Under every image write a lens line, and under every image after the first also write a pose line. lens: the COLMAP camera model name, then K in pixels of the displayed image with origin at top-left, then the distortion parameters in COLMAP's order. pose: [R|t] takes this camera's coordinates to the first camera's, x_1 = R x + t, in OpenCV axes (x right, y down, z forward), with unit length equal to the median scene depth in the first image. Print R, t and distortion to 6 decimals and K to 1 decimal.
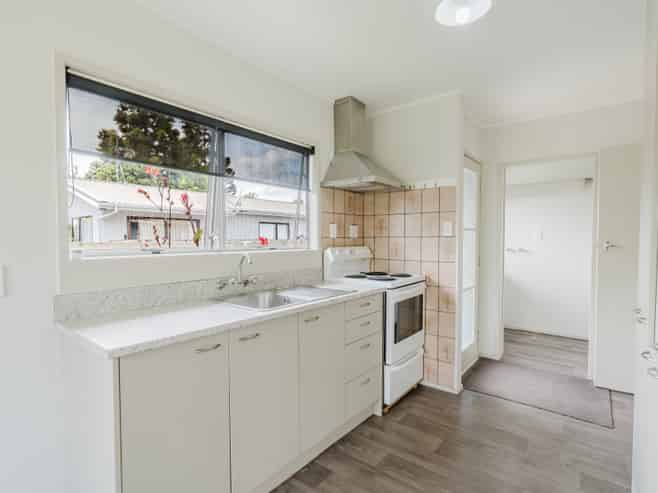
lens RADIAL K [[338.1, 0, 328.7], [0, 338.1, 247.9], [0, 0, 1]] dist [0.004321, -0.000426]
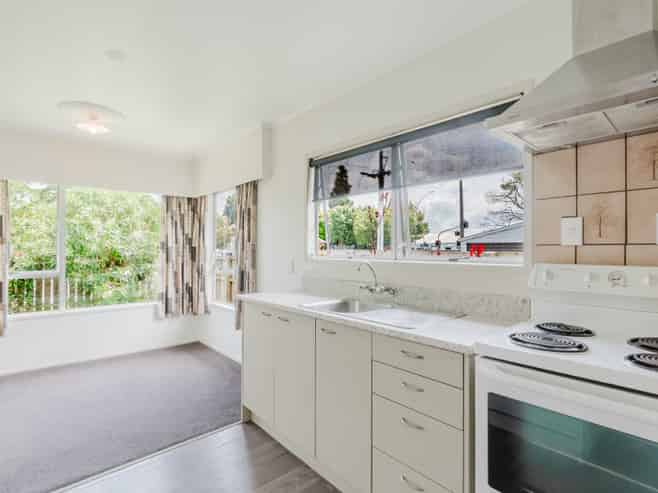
lens RADIAL K [[338.1, 0, 328.4], [0, 338.1, 245.2], [0, 0, 1]] dist [0.004321, -0.000426]
pose [[-0.163971, -0.005904, -0.986448, 0.697560], [-0.028584, 0.999591, -0.001231, -0.024694], [0.986051, 0.027995, -0.164072, 0.896480]]
